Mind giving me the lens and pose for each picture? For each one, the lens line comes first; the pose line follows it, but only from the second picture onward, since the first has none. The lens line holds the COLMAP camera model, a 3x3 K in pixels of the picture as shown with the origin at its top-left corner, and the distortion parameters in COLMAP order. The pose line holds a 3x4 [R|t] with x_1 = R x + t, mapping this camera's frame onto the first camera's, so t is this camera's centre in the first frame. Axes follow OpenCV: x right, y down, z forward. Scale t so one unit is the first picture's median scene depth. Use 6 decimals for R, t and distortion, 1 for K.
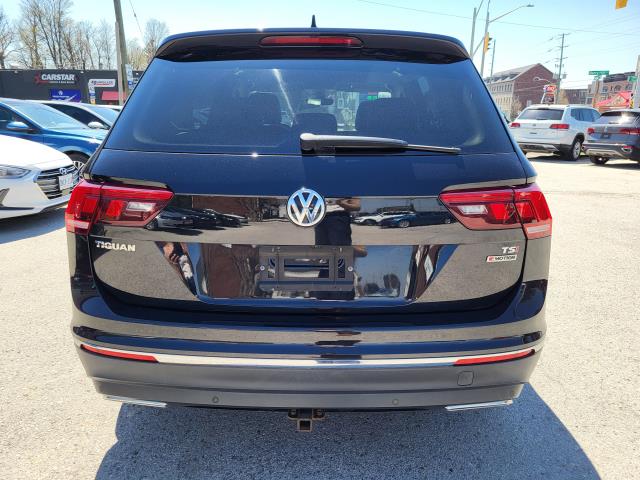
lens RADIAL K [[491.6, 0, 320.0], [0, 491.6, 240.0], [0, 0, 1]] dist [0.029339, -0.004268]
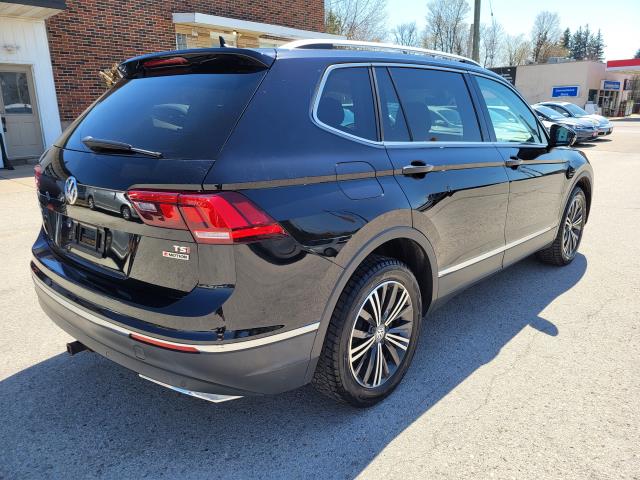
lens RADIAL K [[491.6, 0, 320.0], [0, 491.6, 240.0], [0, 0, 1]] dist [0.029339, -0.004268]
pose [[0.748165, 0.154899, -0.645179, 1.143554], [-0.150944, 0.986607, 0.061832, -0.098085], [0.646115, 0.051125, 0.761526, 0.332464]]
